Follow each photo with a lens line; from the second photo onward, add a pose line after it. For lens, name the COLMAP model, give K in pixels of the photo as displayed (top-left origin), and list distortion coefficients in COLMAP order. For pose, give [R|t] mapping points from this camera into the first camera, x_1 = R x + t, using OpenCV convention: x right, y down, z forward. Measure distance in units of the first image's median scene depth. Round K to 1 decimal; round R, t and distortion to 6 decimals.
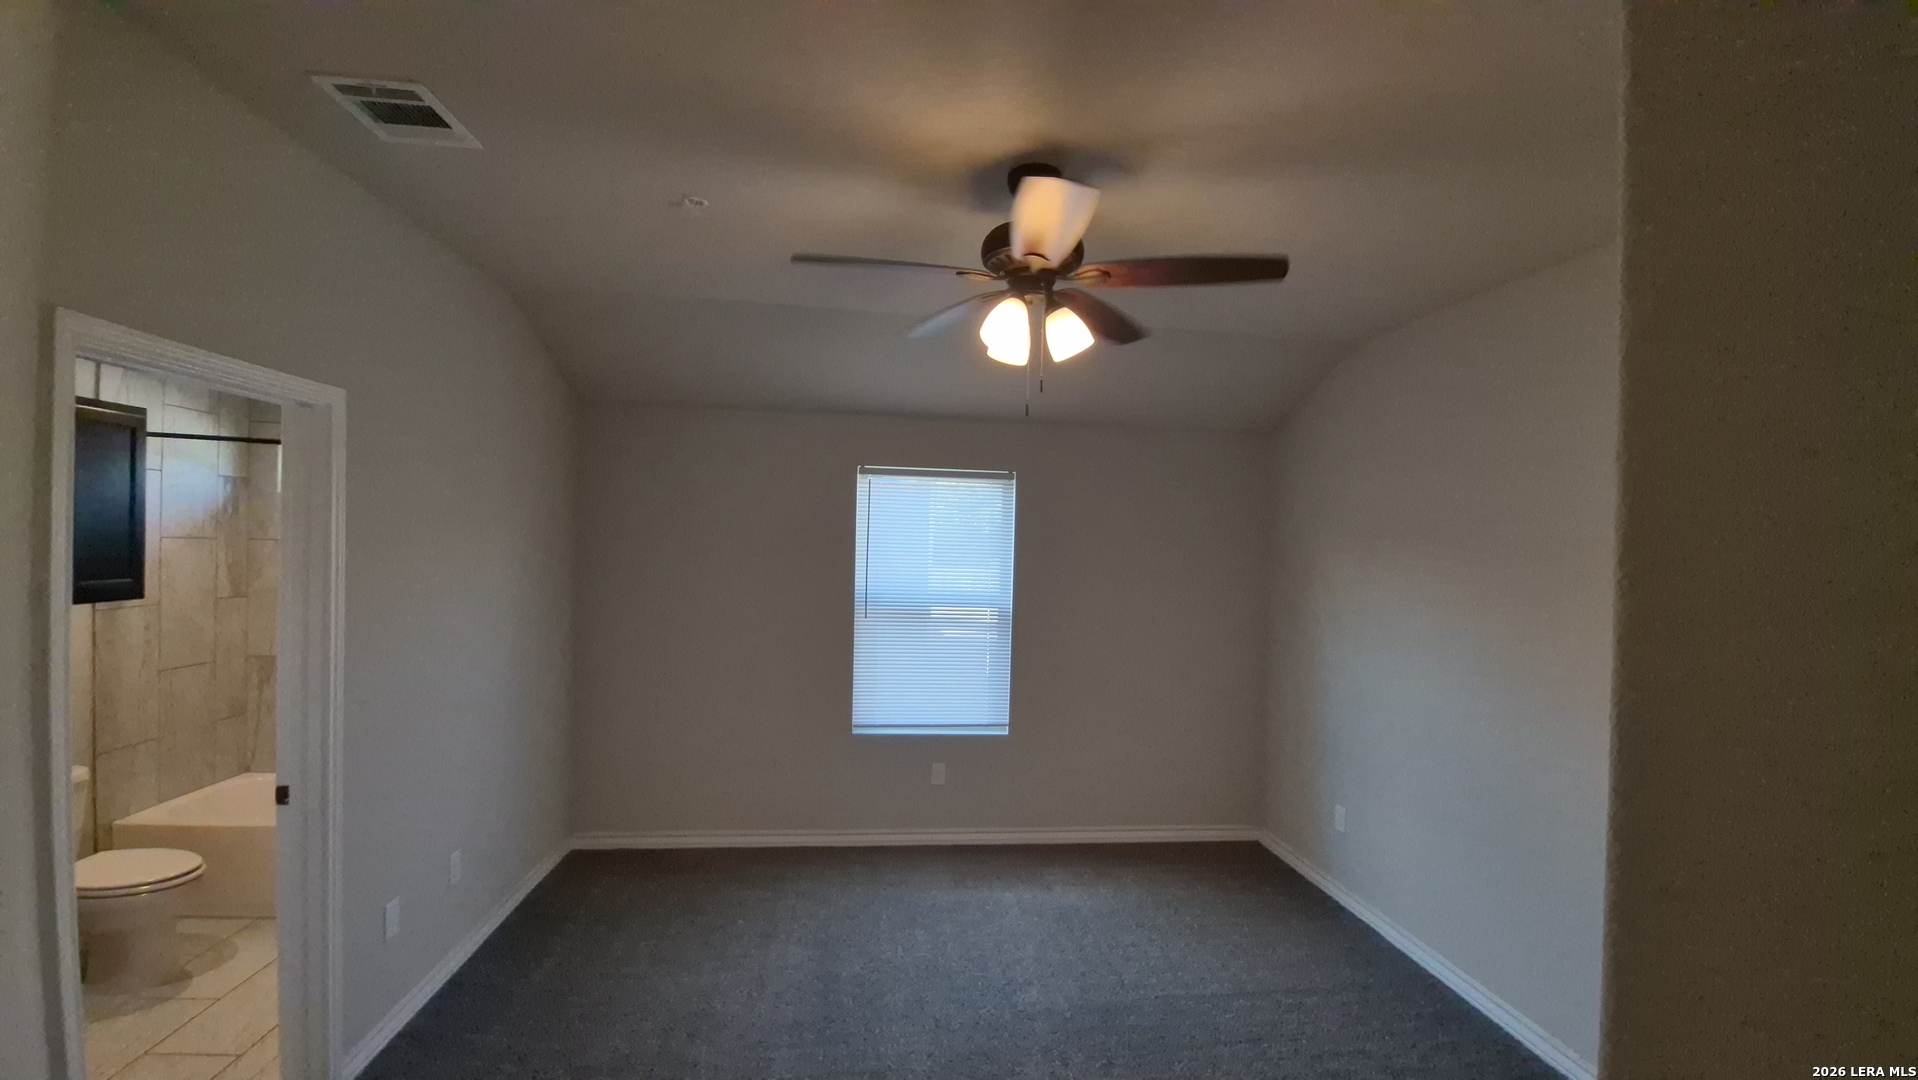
lens RADIAL K [[761.6, 0, 946.8], [0, 761.6, 550.7], [0, 0, 1]] dist [0.000920, -0.011220]
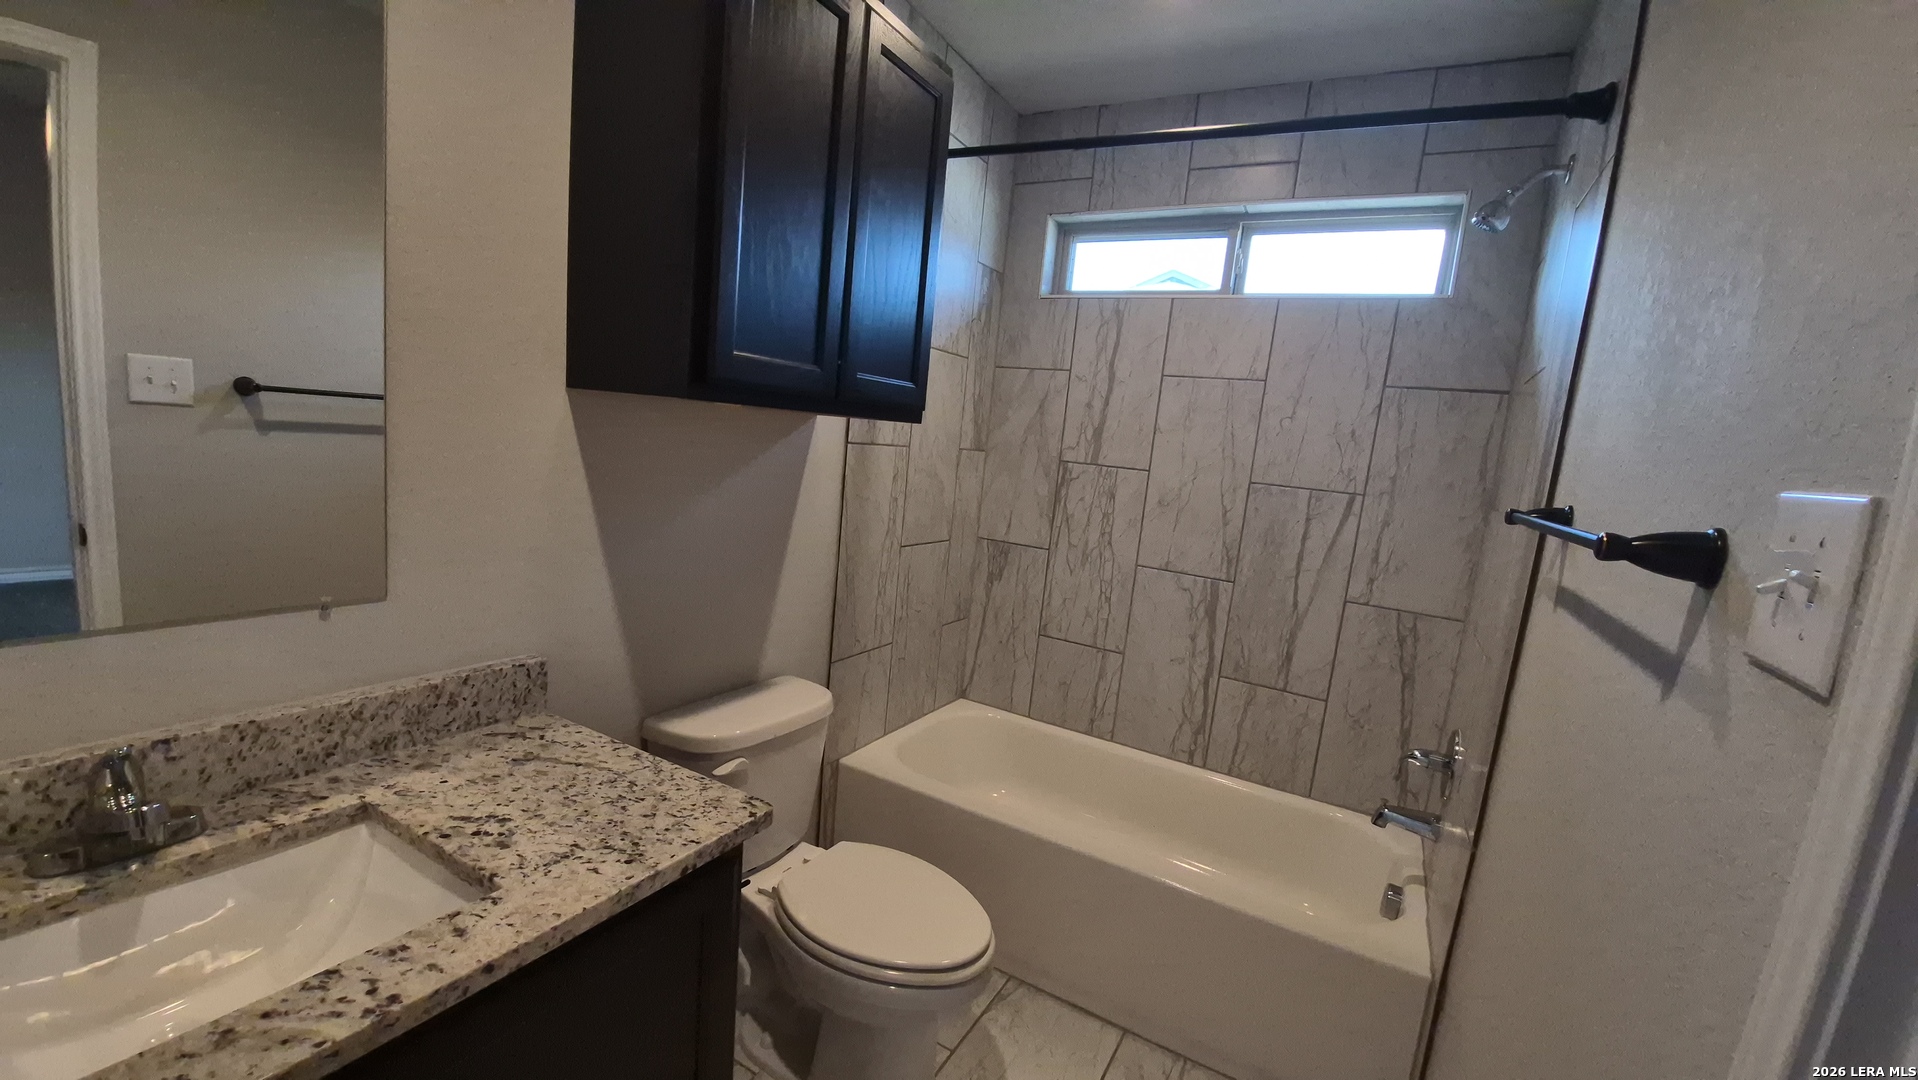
lens RADIAL K [[761.6, 0, 946.8], [0, 761.6, 550.7], [0, 0, 1]] dist [0.000920, -0.011220]
pose [[0.799718, 0.153027, -0.580546, -0.561357], [-0.094350, 0.986989, 0.130192, 0.066379], [0.592915, -0.049342, 0.803752, 0.432765]]
